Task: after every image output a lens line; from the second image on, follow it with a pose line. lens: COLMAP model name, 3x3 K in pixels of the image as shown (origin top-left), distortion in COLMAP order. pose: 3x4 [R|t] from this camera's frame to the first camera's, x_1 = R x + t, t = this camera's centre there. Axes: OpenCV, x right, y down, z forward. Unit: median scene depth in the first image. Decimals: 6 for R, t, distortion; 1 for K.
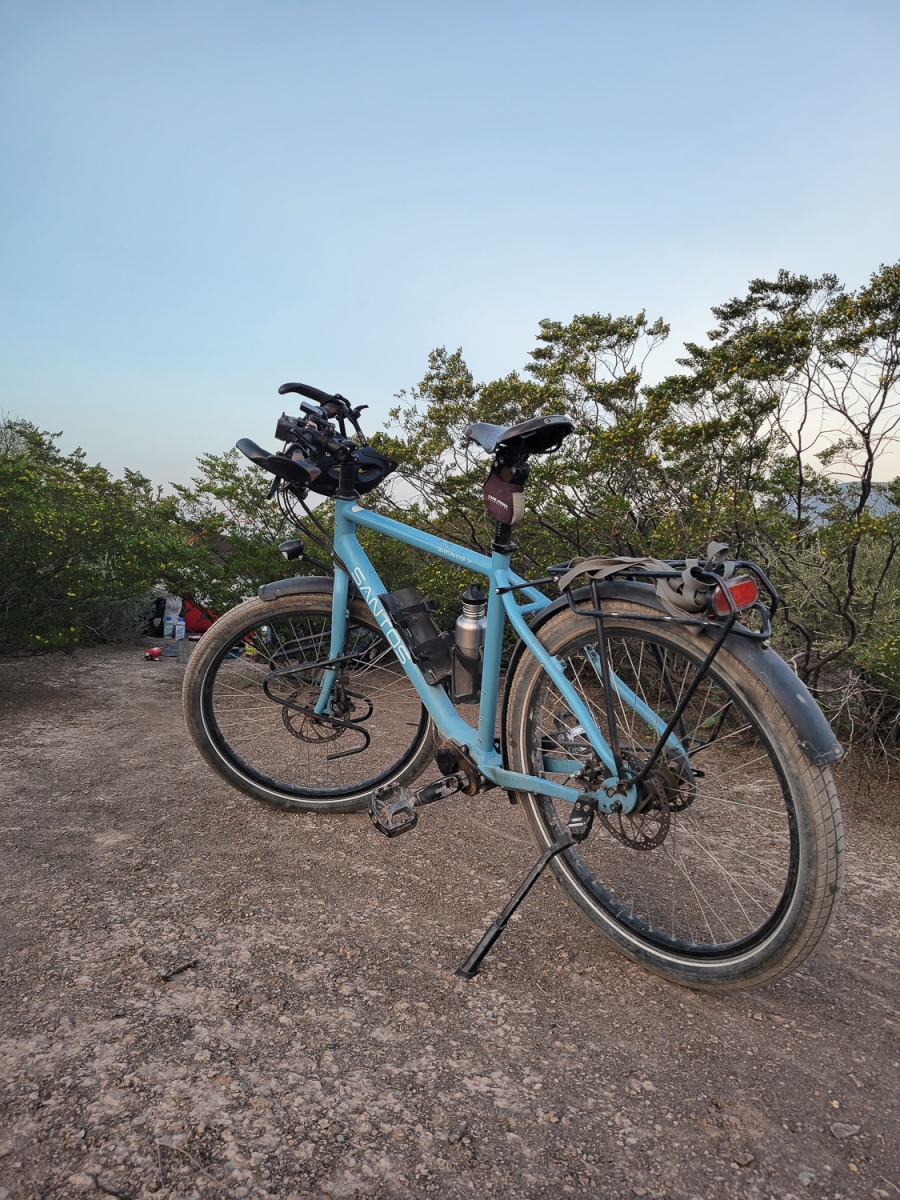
lens RADIAL K [[905.4, 0, 448.6], [0, 905.4, 600.7], [0, 0, 1]] dist [0.035709, -0.001418]
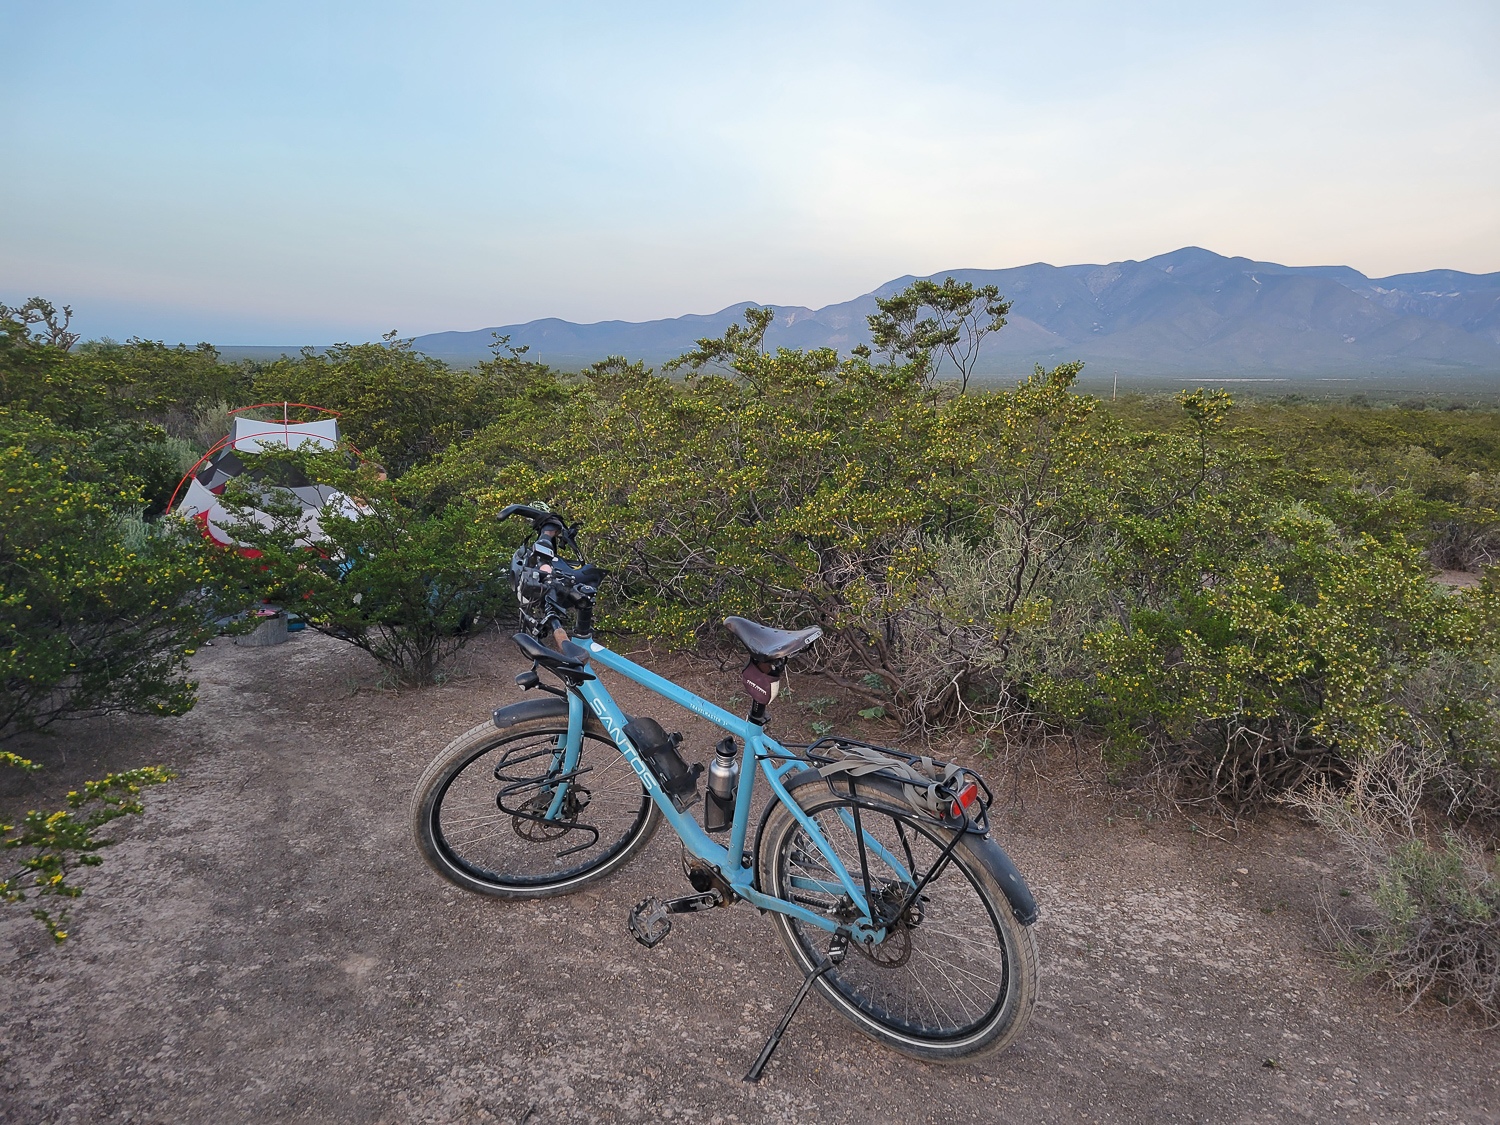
lens RADIAL K [[1131.8, 0, 750.3], [0, 1131.8, 560.6], [0, 0, 1]] dist [0.035709, -0.001418]
pose [[0.971922, -0.056613, 0.228390, -0.276079], [0.029619, 0.992340, 0.119935, -0.441913], [-0.233430, -0.109803, 0.966154, -0.394187]]
